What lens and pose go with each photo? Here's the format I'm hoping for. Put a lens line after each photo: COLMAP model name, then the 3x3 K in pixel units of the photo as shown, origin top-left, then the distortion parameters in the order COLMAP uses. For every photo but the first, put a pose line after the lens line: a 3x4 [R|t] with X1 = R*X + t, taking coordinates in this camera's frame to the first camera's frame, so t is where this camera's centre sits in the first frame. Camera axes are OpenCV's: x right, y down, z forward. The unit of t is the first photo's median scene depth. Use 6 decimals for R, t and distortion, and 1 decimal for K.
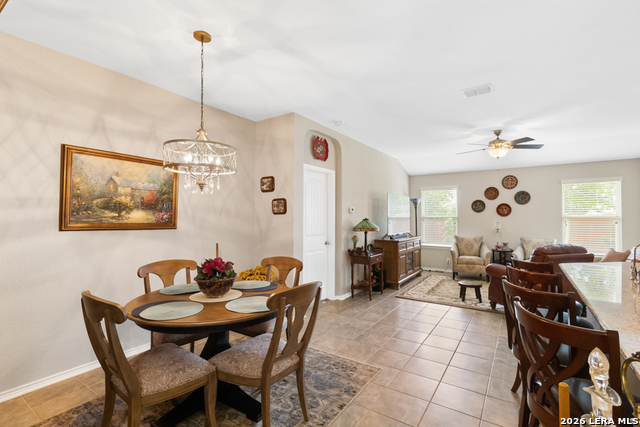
lens RADIAL K [[297.2, 0, 322.9], [0, 297.2, 212.7], [0, 0, 1]] dist [-0.007837, 0.003759]
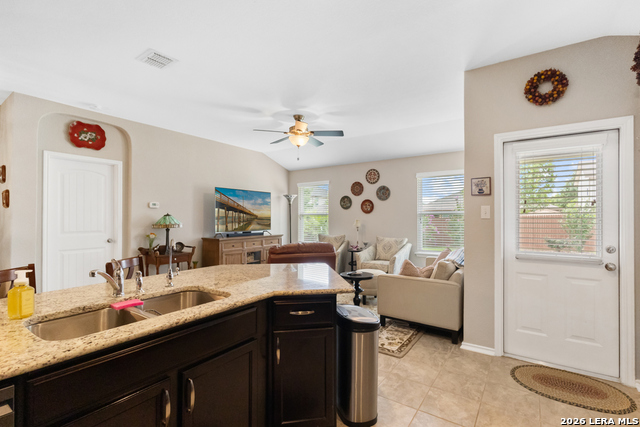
lens RADIAL K [[297.2, 0, 322.3], [0, 297.2, 217.2], [0, 0, 1]] dist [-0.007837, 0.003759]
pose [[0.999959, 0.001924, -0.008873, 0.673428], [-0.001805, 0.999908, 0.013410, 0.016562], [0.008898, -0.013394, 0.999871, 0.104273]]
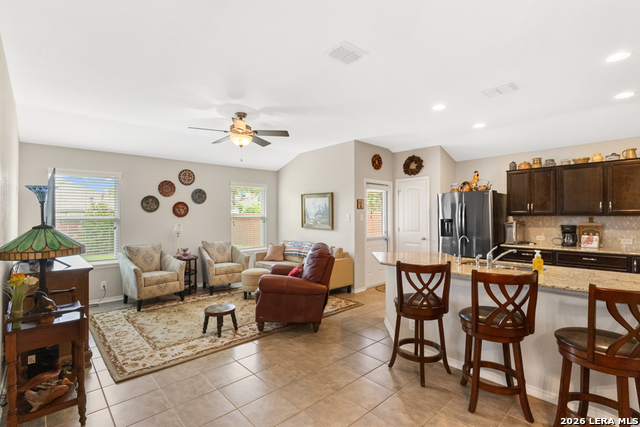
lens RADIAL K [[297.2, 0, 319.5], [0, 297.2, 215.4], [0, 0, 1]] dist [-0.007837, 0.003759]
pose [[0.229519, 0.000599, 0.973304, -0.162764], [-0.006681, 0.999977, 0.000960, 0.005268], [-0.973281, -0.006723, 0.229518, 0.598751]]
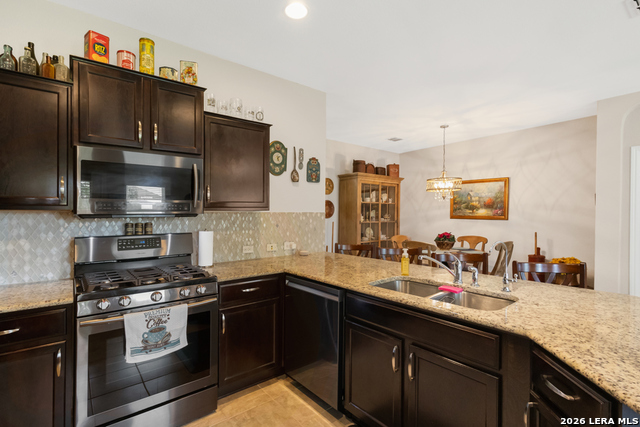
lens RADIAL K [[297.2, 0, 316.1], [0, 297.2, 211.8], [0, 0, 1]] dist [-0.007837, 0.003759]
pose [[-0.292933, -0.010654, -0.956074, 0.874944], [0.016918, 0.999724, -0.016324, 0.013951], [0.955983, -0.020957, -0.292672, 0.338780]]
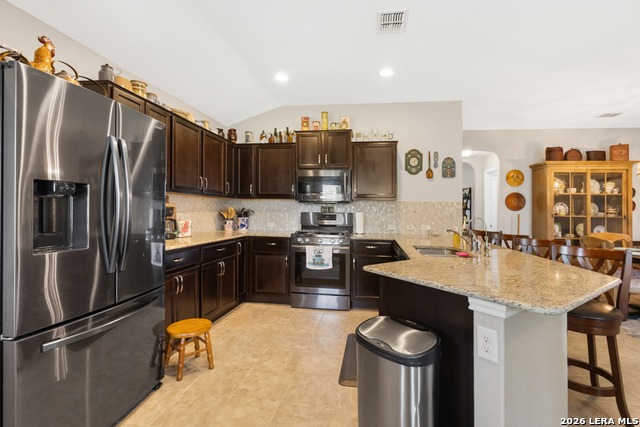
lens RADIAL K [[297.2, 0, 331.5], [0, 297.2, 205.4], [0, 0, 1]] dist [-0.007837, 0.003759]
pose [[-0.896469, -0.024459, -0.442431, 0.890241], [-0.012752, 0.999486, -0.029416, 0.043064], [0.442923, -0.020729, -0.896320, 0.743785]]
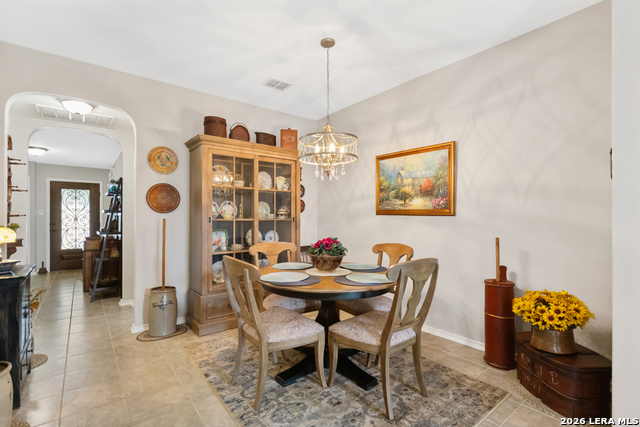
lens RADIAL K [[297.2, 0, 320.6], [0, 297.2, 209.7], [0, 0, 1]] dist [-0.007837, 0.003759]
pose [[-0.301756, -0.021993, -0.953131, 0.323514], [0.014441, 0.999514, -0.027635, 0.037749], [0.953276, -0.022104, -0.301292, 0.604803]]
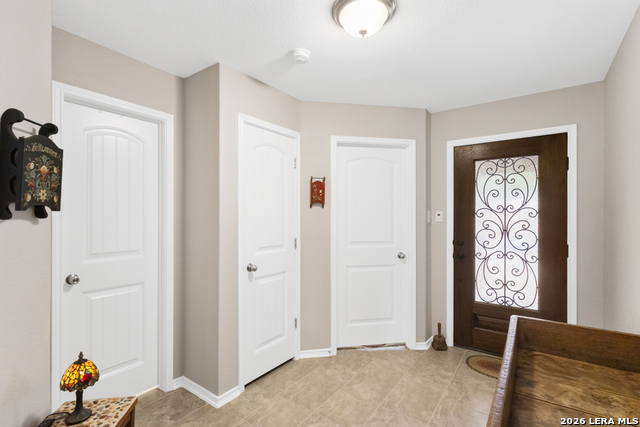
lens RADIAL K [[297.2, 0, 318.9], [0, 297.2, 227.8], [0, 0, 1]] dist [-0.007837, 0.003759]
pose [[-0.999604, -0.012800, 0.025063, -0.465576], [-0.012963, 0.999896, -0.006326, 0.024511], [-0.024980, -0.006648, -0.999666, -0.560401]]
